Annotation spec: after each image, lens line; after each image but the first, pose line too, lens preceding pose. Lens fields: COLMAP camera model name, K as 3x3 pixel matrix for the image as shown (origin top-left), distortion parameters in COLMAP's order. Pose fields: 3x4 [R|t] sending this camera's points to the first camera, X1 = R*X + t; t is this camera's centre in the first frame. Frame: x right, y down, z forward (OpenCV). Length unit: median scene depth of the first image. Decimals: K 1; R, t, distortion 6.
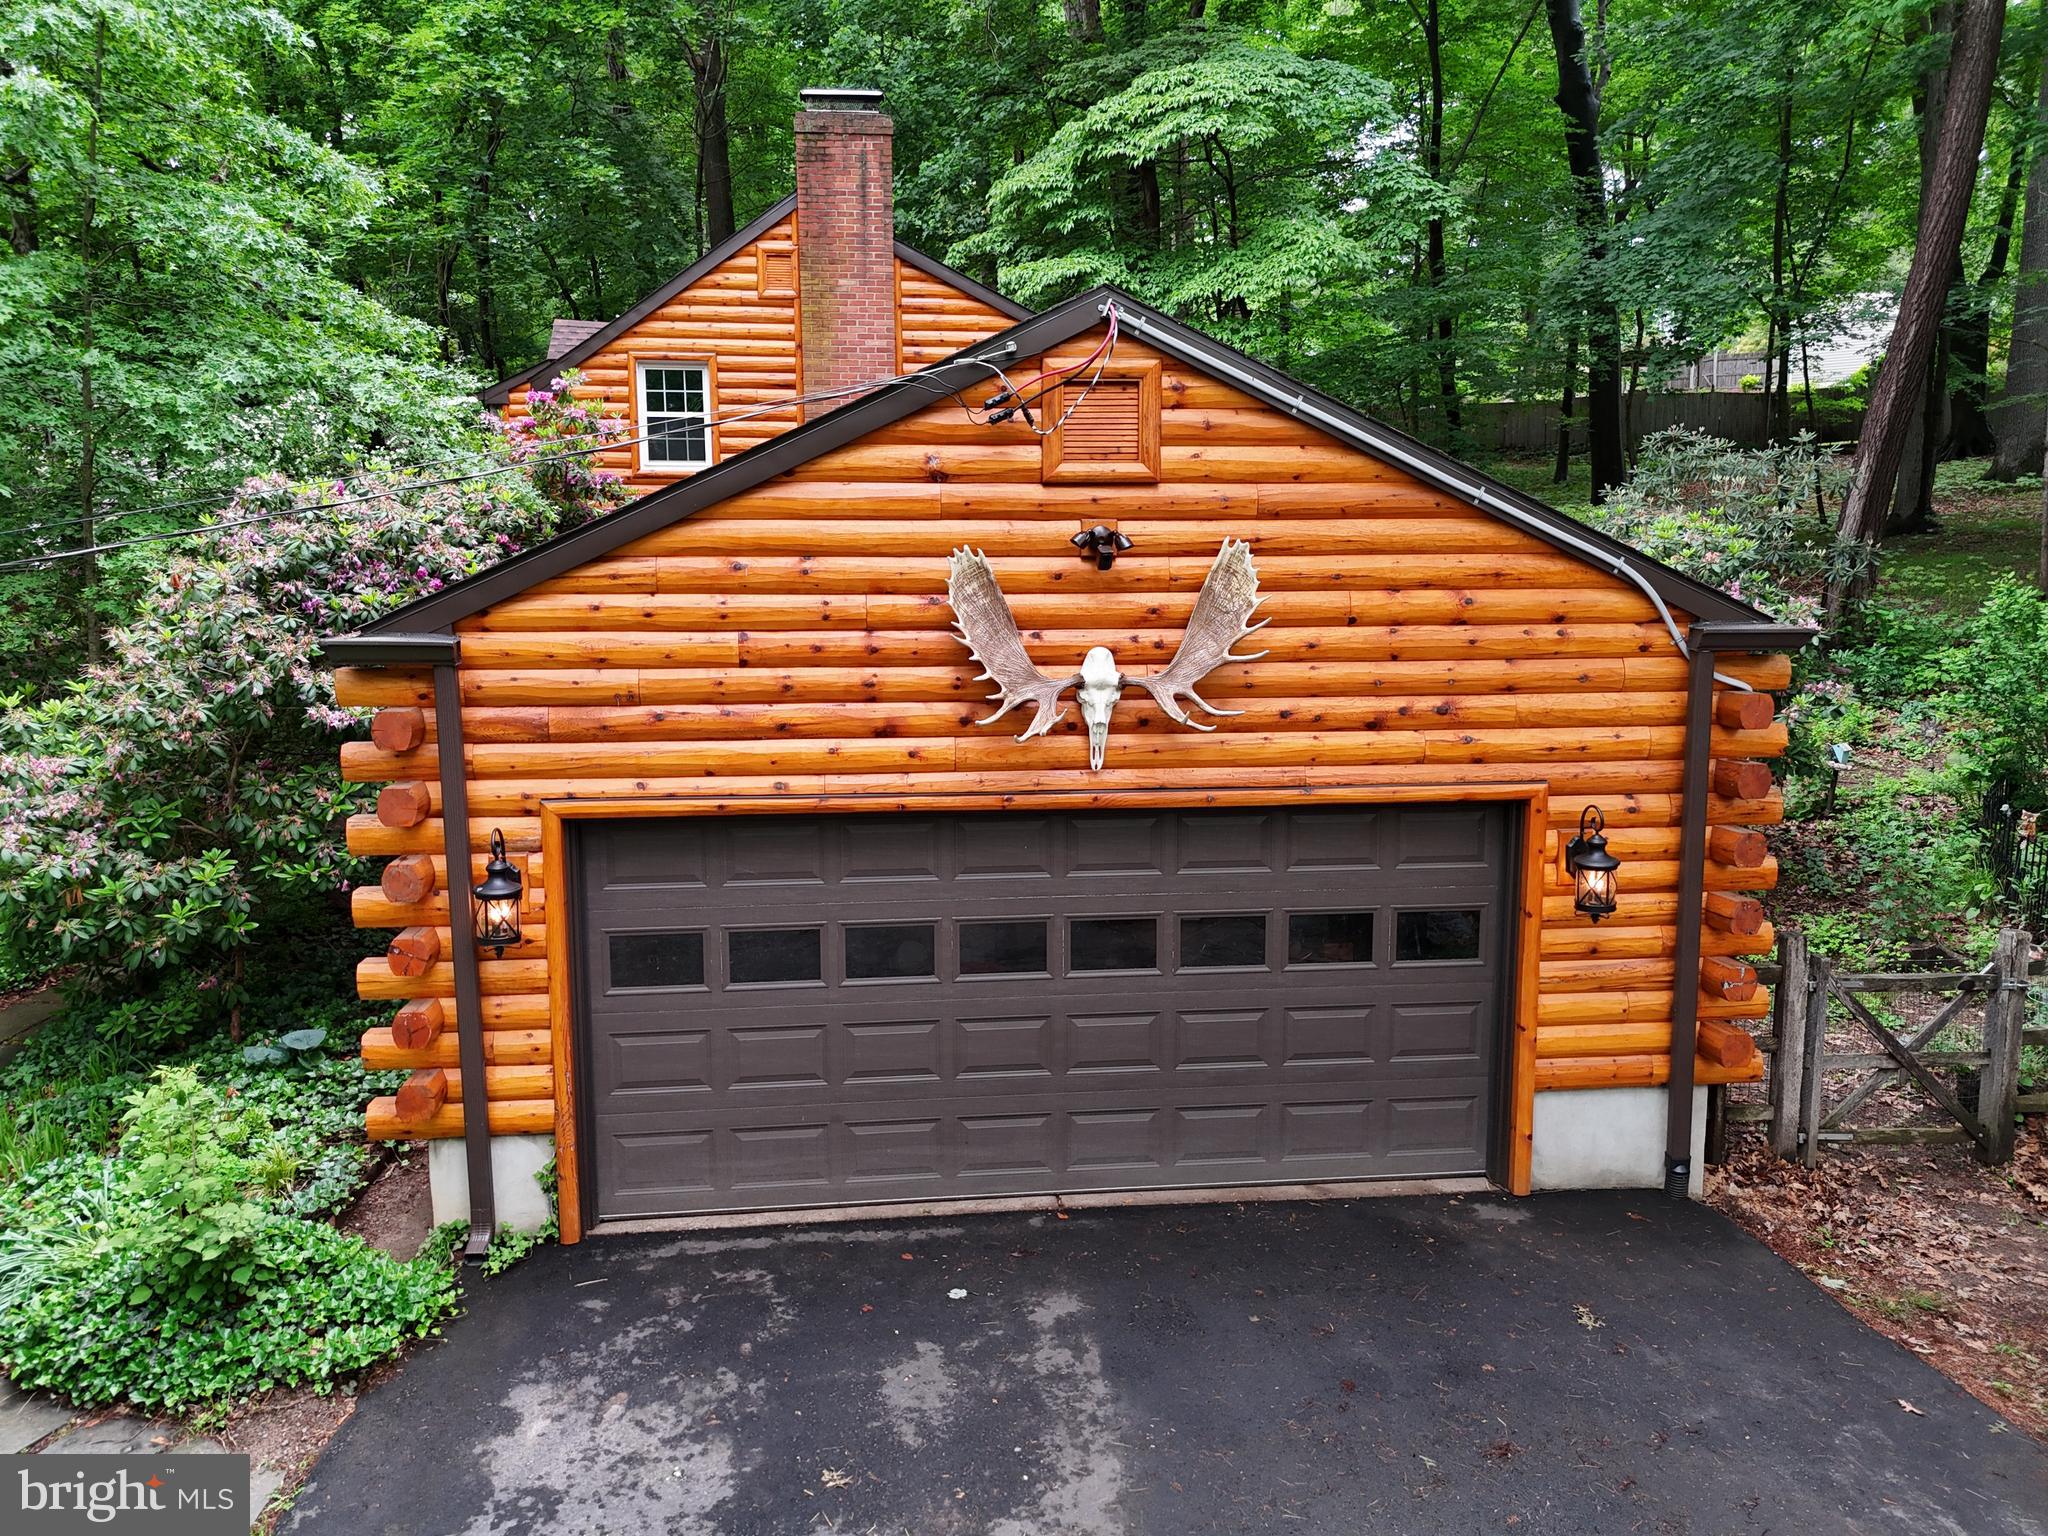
lens RADIAL K [[1492.7, 0, 1022.8], [0, 1492.7, 785.4], [0, 0, 1]] dist [0.067699, -0.060119]
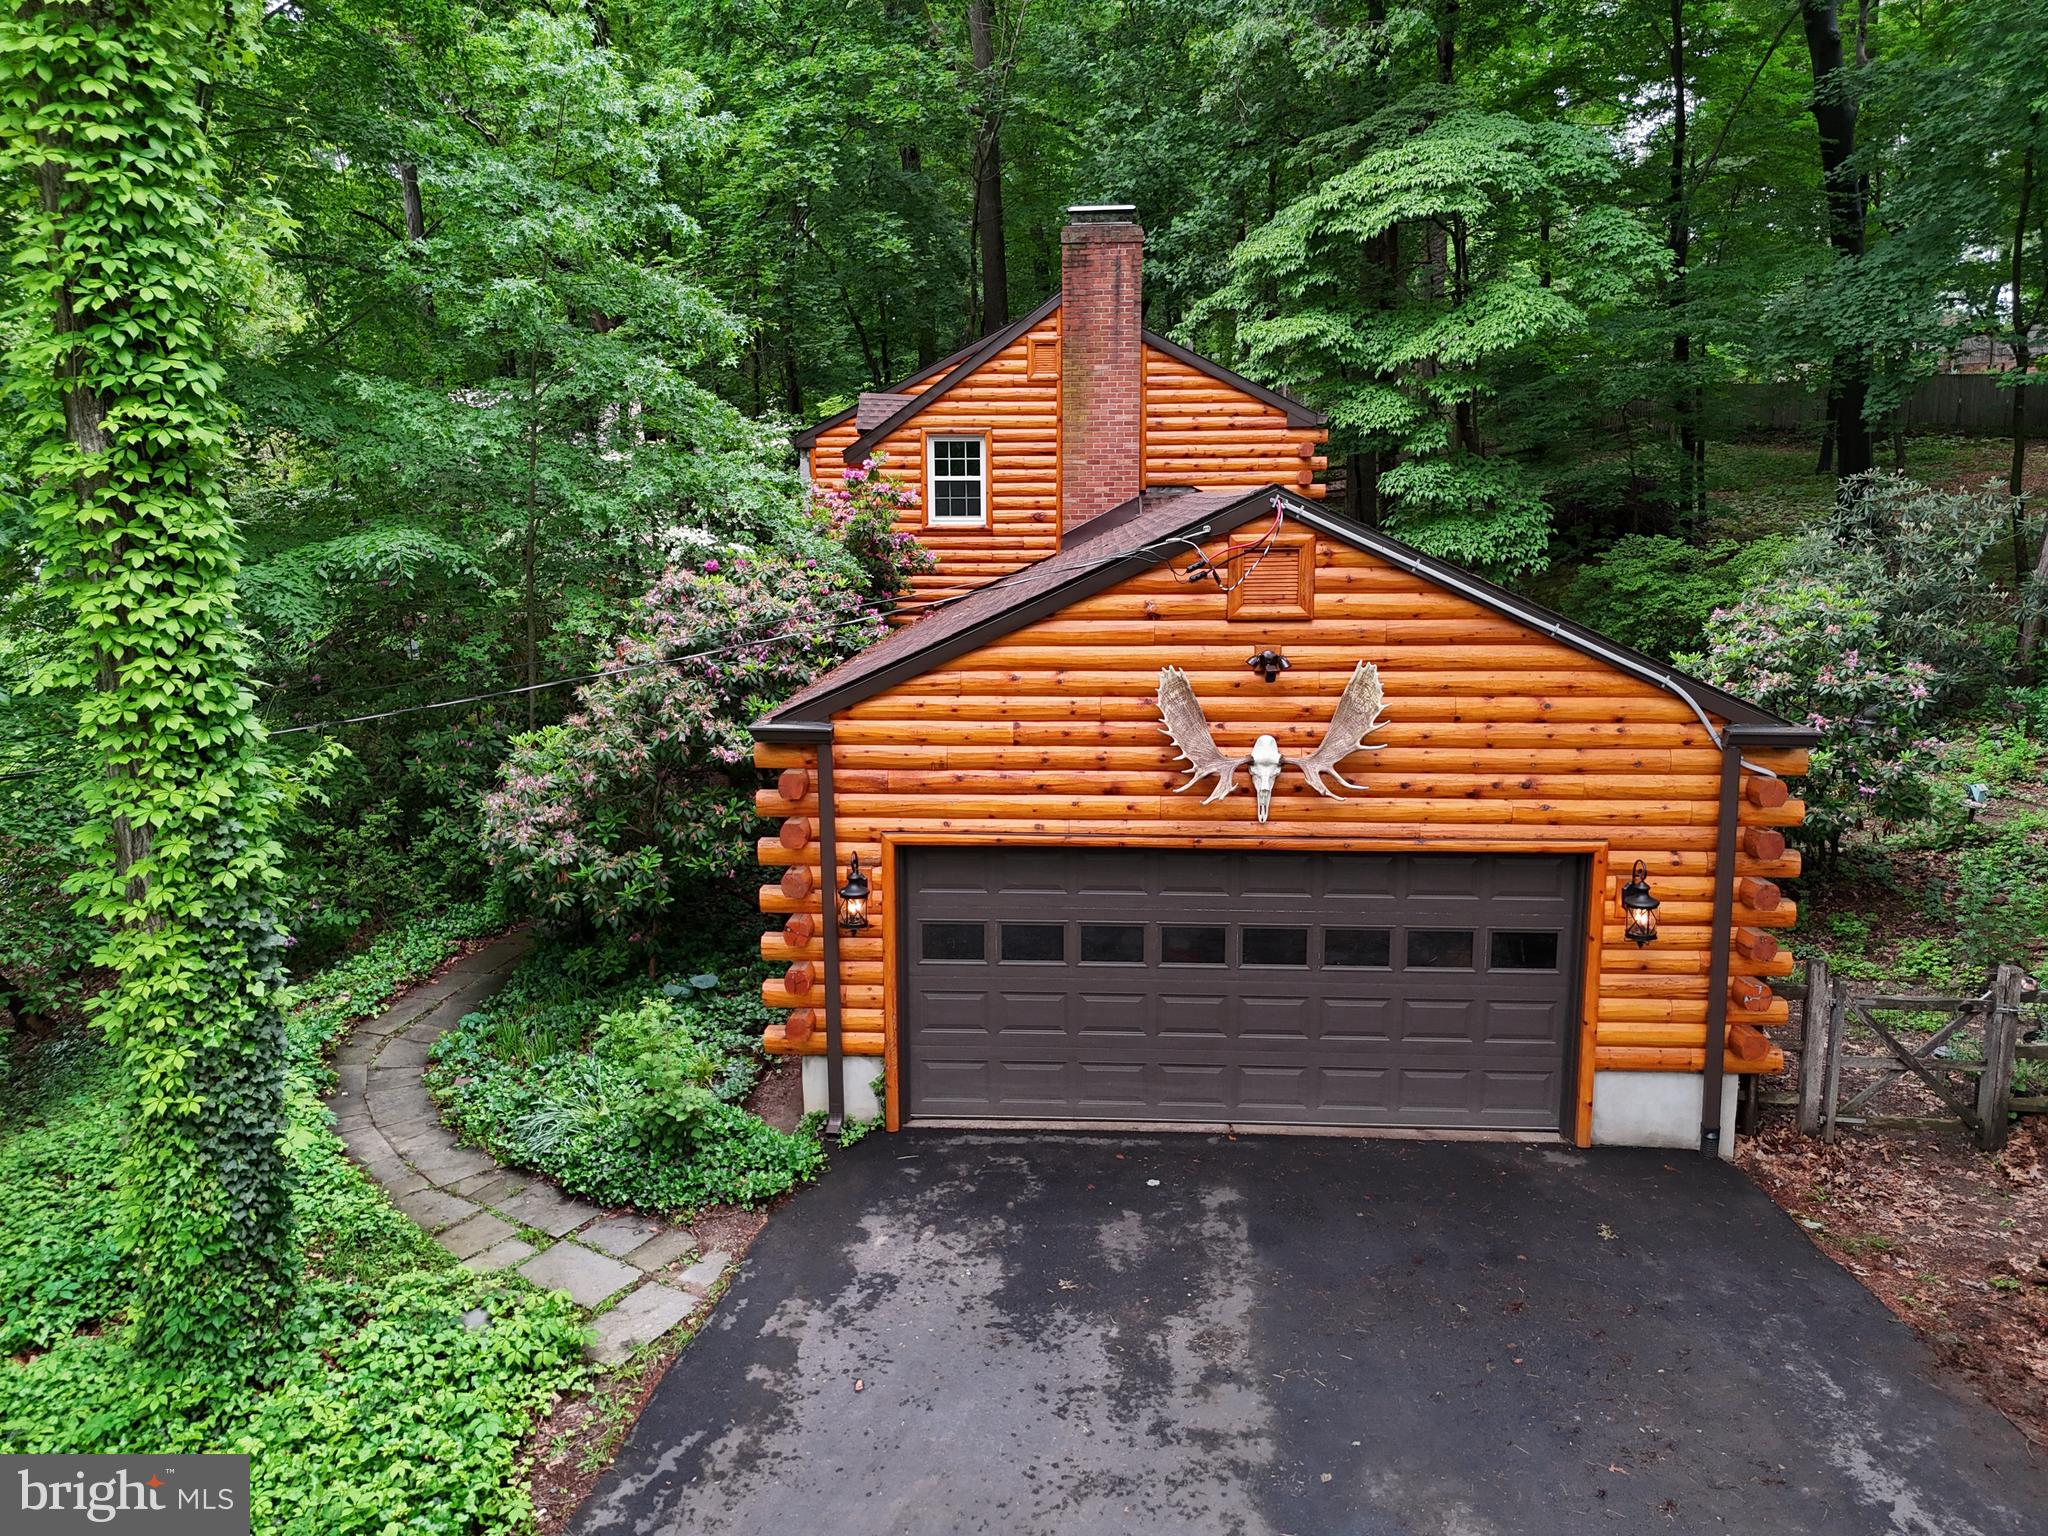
lens RADIAL K [[1492.7, 0, 1012.0], [0, 1492.7, 778.0], [0, 0, 1]] dist [0.067699, -0.060119]
pose [[0.984876, 0.026363, -0.171242, 0.057217], [-0.022673, 0.999467, 0.023467, -0.079662], [0.171769, -0.019229, 0.984950, -0.422438]]
